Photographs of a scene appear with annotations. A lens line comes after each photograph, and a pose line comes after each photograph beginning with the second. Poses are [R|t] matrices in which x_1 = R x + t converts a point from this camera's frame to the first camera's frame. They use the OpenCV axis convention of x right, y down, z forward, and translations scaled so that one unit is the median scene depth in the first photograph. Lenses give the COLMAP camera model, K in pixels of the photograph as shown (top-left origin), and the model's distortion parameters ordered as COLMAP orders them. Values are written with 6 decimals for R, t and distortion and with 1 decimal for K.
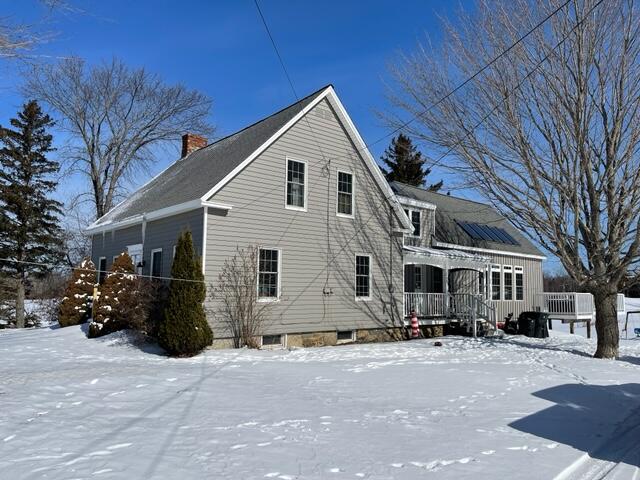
lens RADIAL K [[480.1, 0, 320.2], [0, 480.1, 242.9], [0, 0, 1]] dist [0.066422, -0.077668]
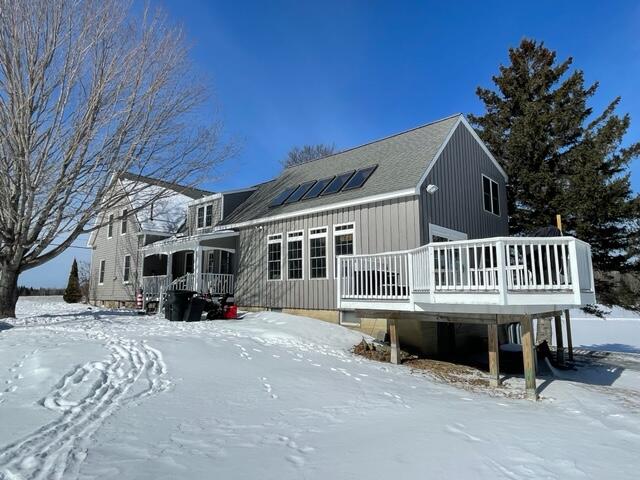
lens RADIAL K [[385.9, 0, 320.0], [0, 385.9, 240.0], [0, 0, 1]] dist [0.001335, 0.000210]
pose [[0.100857, -0.134868, -0.985717, 0.970495], [0.112098, 0.986001, -0.123437, 0.138487], [0.988566, -0.098048, 0.114563, 0.990713]]
